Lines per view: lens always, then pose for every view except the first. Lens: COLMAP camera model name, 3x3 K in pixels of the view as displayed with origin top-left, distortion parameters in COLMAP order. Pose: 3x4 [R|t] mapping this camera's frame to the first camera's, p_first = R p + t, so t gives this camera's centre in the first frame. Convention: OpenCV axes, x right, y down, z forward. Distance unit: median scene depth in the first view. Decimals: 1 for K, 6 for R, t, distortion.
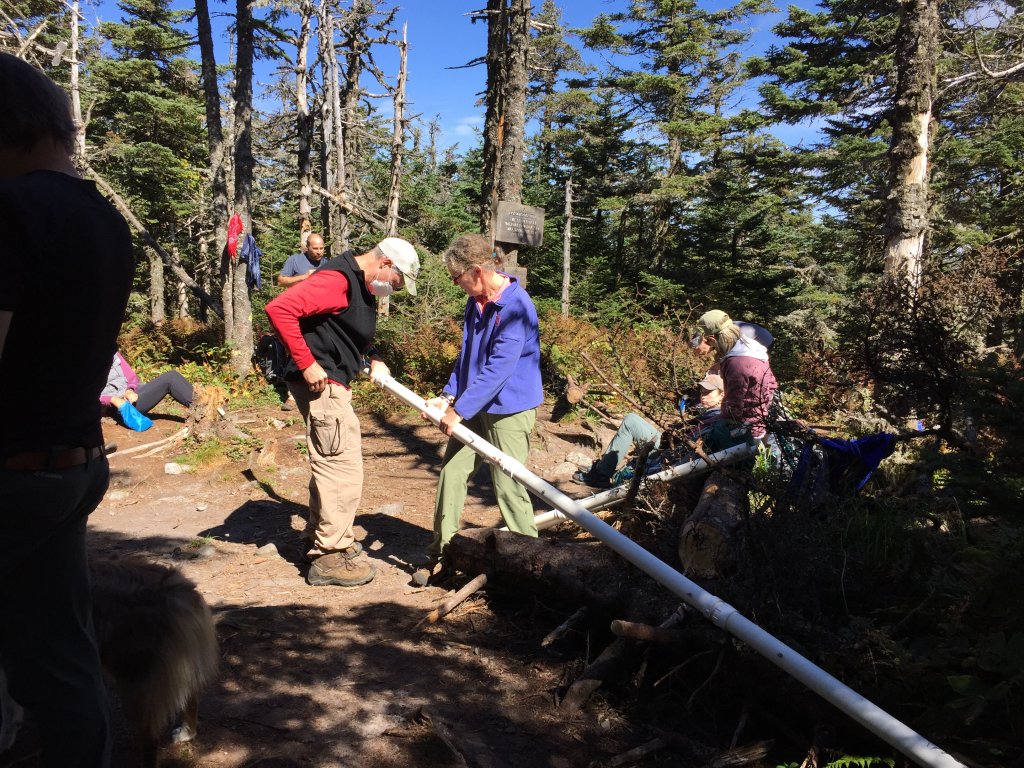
lens RADIAL K [[885.3, 0, 475.7], [0, 885.3, 389.5], [0, 0, 1]] dist [0.113047, -0.151897]
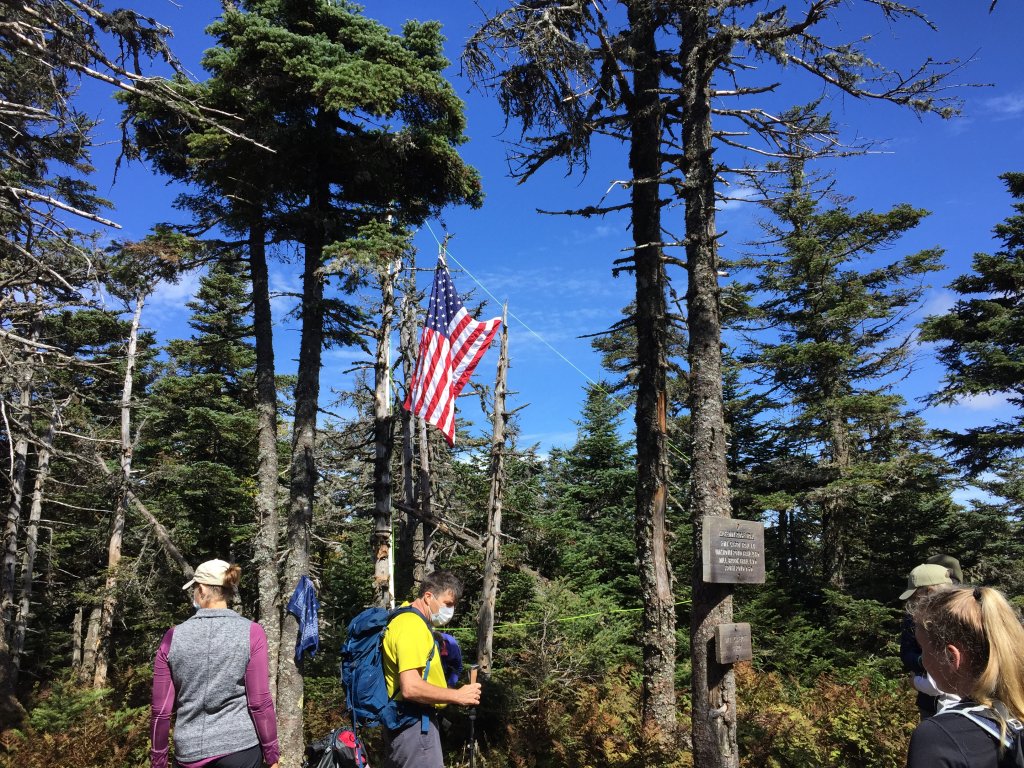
lens RADIAL K [[788.5, 0, 492.2], [0, 788.5, 346.4], [0, 0, 1]] dist [0.007991, 0.000226]
pose [[0.997723, -0.060581, -0.029644, -0.061254], [0.044396, 0.920791, -0.387520, -0.074617], [0.050772, 0.385322, 0.921384, 0.290574]]
